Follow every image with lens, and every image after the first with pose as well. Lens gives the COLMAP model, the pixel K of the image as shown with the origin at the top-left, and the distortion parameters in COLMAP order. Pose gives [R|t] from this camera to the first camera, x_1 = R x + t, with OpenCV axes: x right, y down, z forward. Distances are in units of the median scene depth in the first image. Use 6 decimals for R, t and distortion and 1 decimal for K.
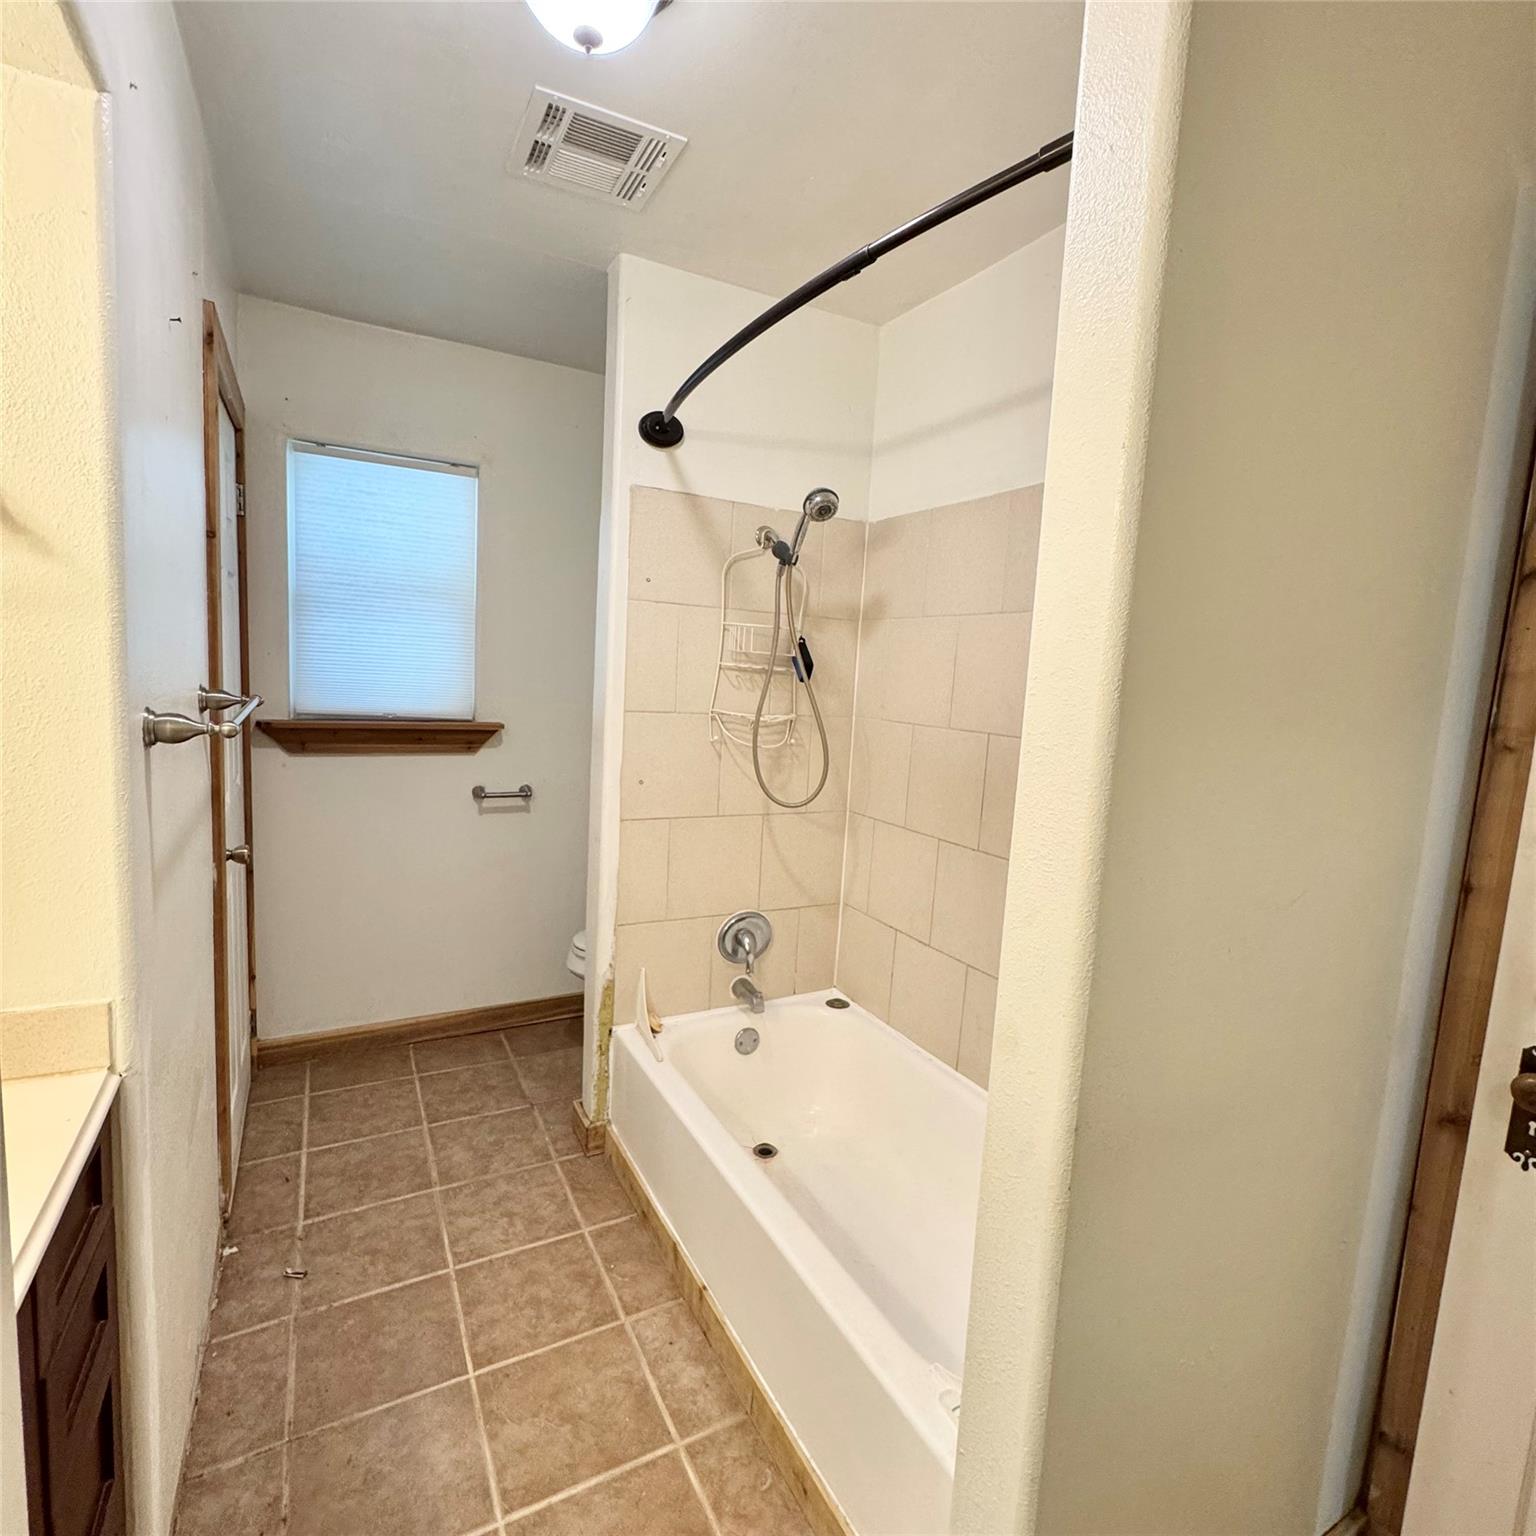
lens RADIAL K [[814.4, 0, 768.0], [0, 814.4, 768.0], [0, 0, 1]] dist [-0.004521, 0.000198]
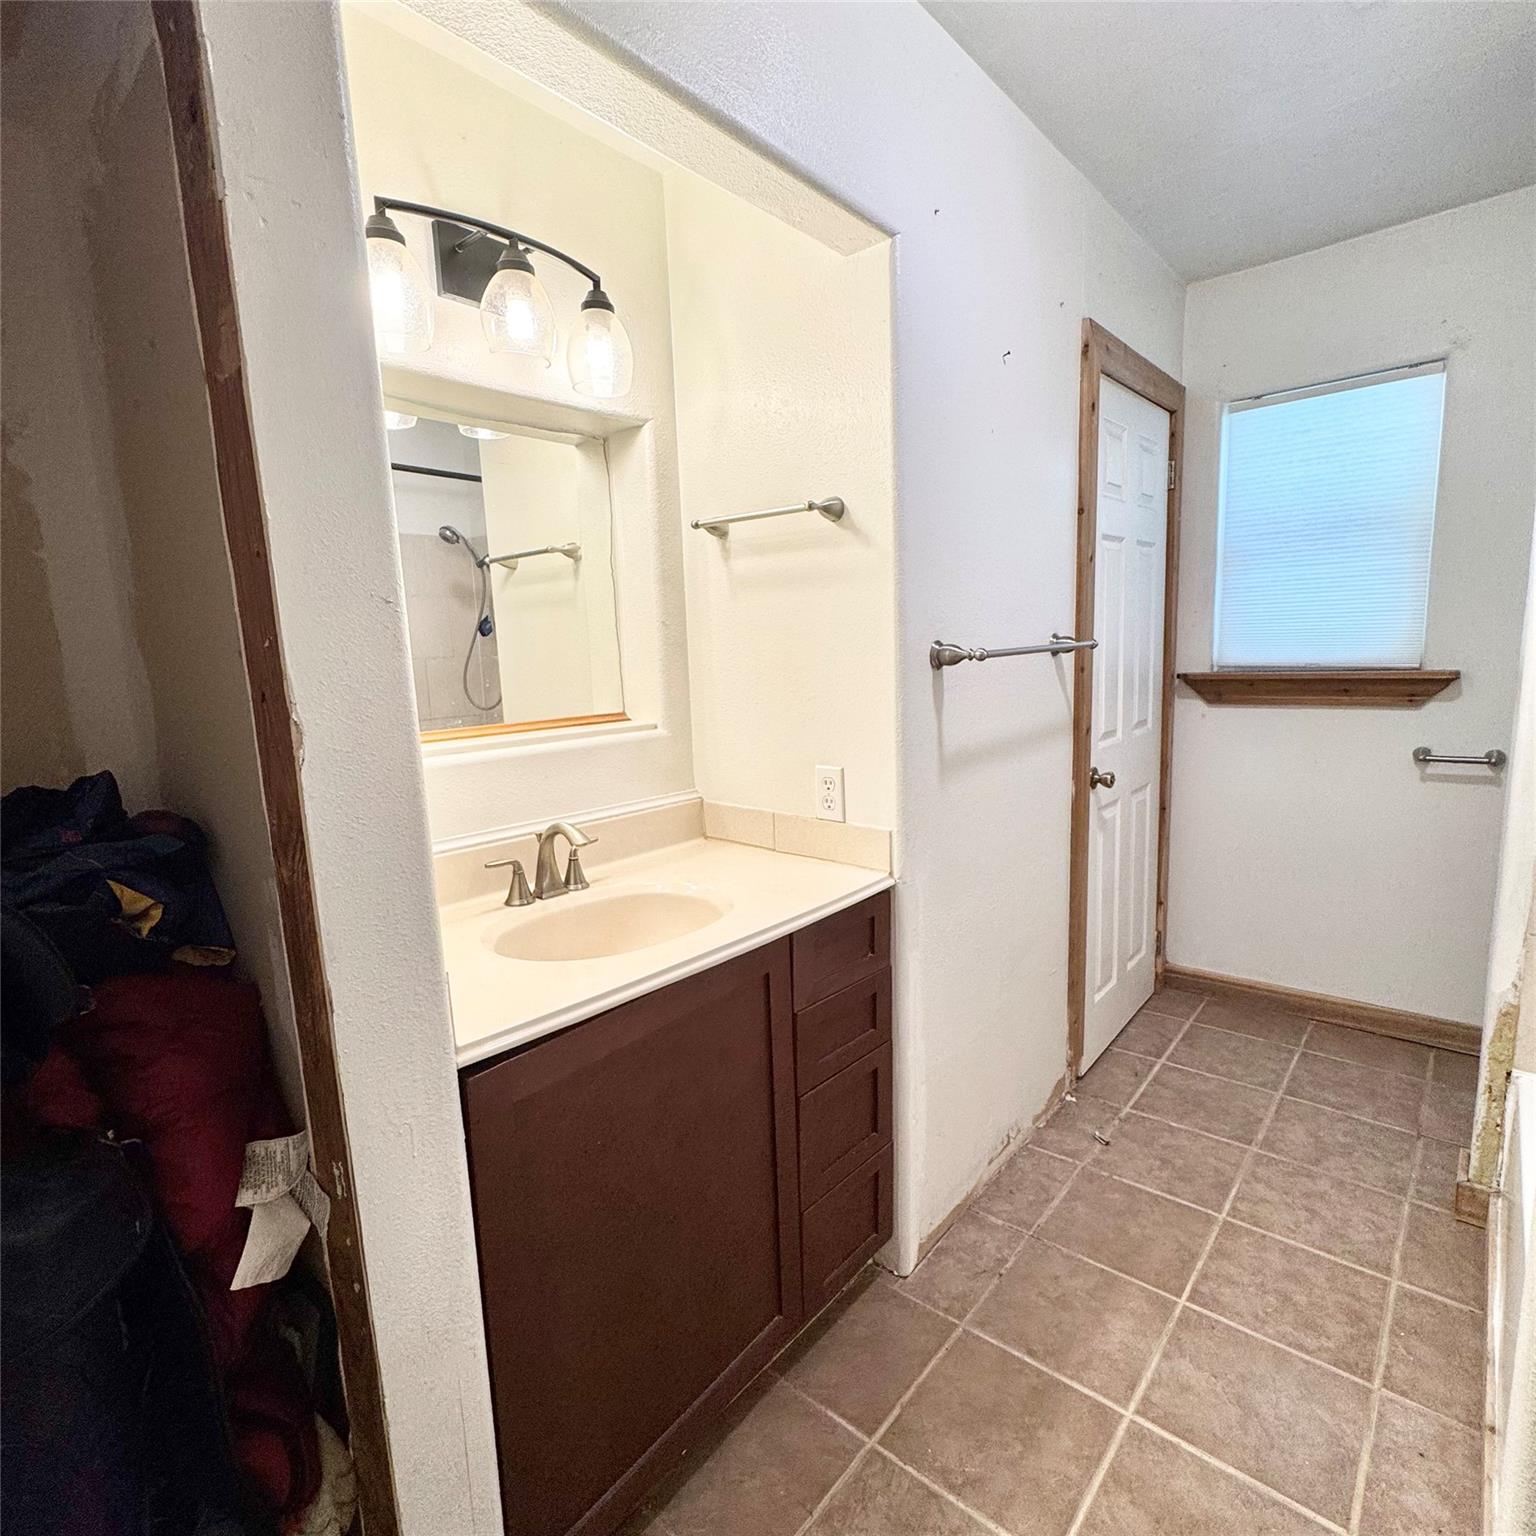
lens RADIAL K [[814.4, 0, 768.0], [0, 814.4, 768.0], [0, 0, 1]] dist [-0.004521, 0.000198]
pose [[0.344852, 0.073650, -0.935763, 0.269517], [-0.055311, 0.996779, 0.058069, 0.044568], [0.937026, 0.031733, 0.347815, 0.113562]]
